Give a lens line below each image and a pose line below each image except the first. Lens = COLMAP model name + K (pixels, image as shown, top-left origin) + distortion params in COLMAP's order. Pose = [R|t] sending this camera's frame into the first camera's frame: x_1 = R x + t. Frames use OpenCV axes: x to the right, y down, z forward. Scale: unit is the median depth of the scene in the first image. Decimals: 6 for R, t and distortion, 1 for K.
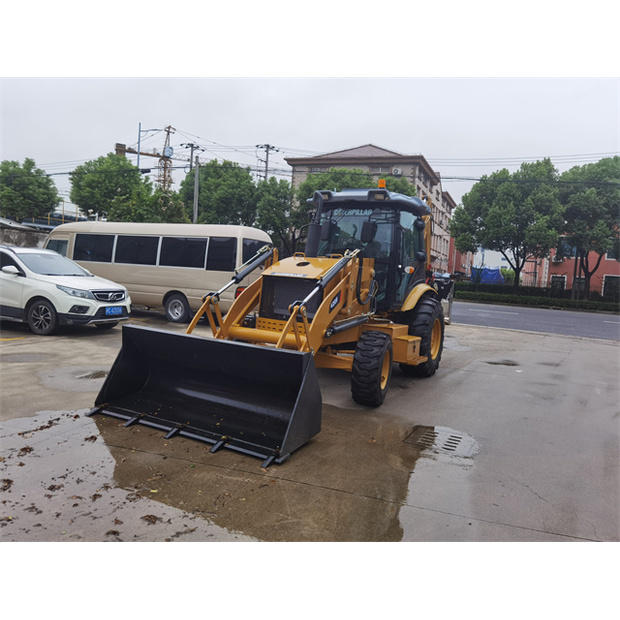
lens RADIAL K [[503.5, 0, 310.0], [0, 503.5, 310.0], [0, 0, 1]] dist [0.007436, 0.014247]
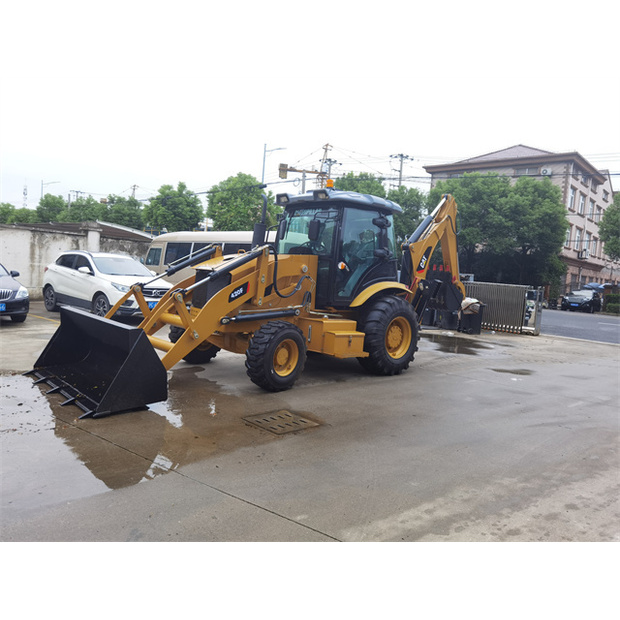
lens RADIAL K [[503.5, 0, 310.0], [0, 503.5, 310.0], [0, 0, 1]] dist [0.007436, 0.014247]
pose [[0.943722, 0.024420, -0.329836, 0.116153], [-0.031888, 0.999343, -0.017250, 0.007470], [0.329198, 0.026797, 0.943881, 0.003391]]
